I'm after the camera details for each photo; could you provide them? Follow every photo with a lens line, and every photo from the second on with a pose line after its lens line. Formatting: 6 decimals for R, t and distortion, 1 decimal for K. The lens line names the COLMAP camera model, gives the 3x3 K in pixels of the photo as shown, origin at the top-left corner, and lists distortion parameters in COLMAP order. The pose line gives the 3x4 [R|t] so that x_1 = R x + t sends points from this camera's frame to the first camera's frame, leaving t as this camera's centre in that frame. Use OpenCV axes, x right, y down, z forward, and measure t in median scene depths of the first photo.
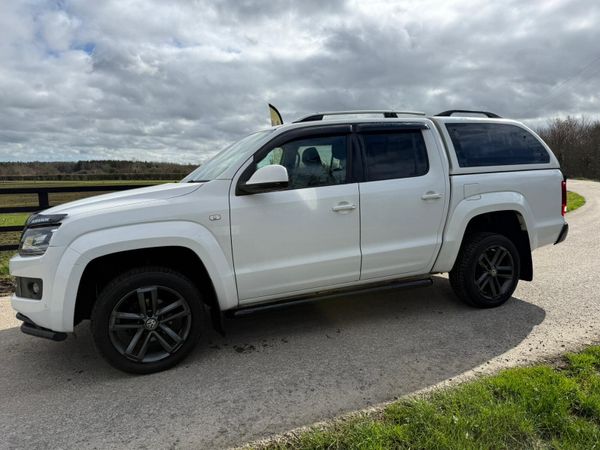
lens RADIAL K [[418.0, 0, 300.7], [0, 418.0, 235.1], [0, 0, 1]] dist [0.015972, -0.022567]
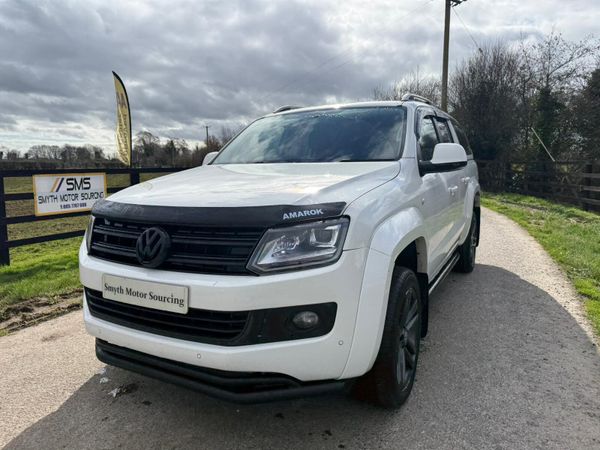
lens RADIAL K [[417.6, 0, 296.9], [0, 417.6, 221.5], [0, 0, 1]] dist [0.024737, -0.032683]
pose [[0.787814, -0.063574, 0.612623, -0.806252], [0.073093, 0.997280, 0.009495, -0.023035], [-0.611561, 0.037298, 0.790318, 0.398087]]
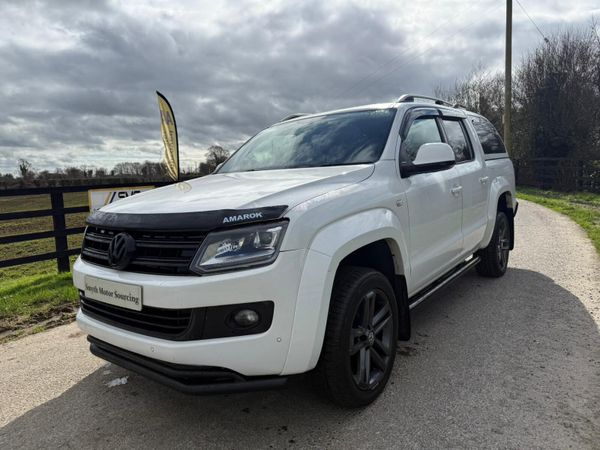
lens RADIAL K [[417.6, 0, 298.3], [0, 417.6, 226.2], [0, 0, 1]] dist [0.024737, -0.032683]
pose [[0.872704, -0.076542, 0.482214, -0.687384], [0.092997, 0.995613, -0.010271, -0.003631], [-0.479312, 0.053807, 0.875993, 0.290129]]
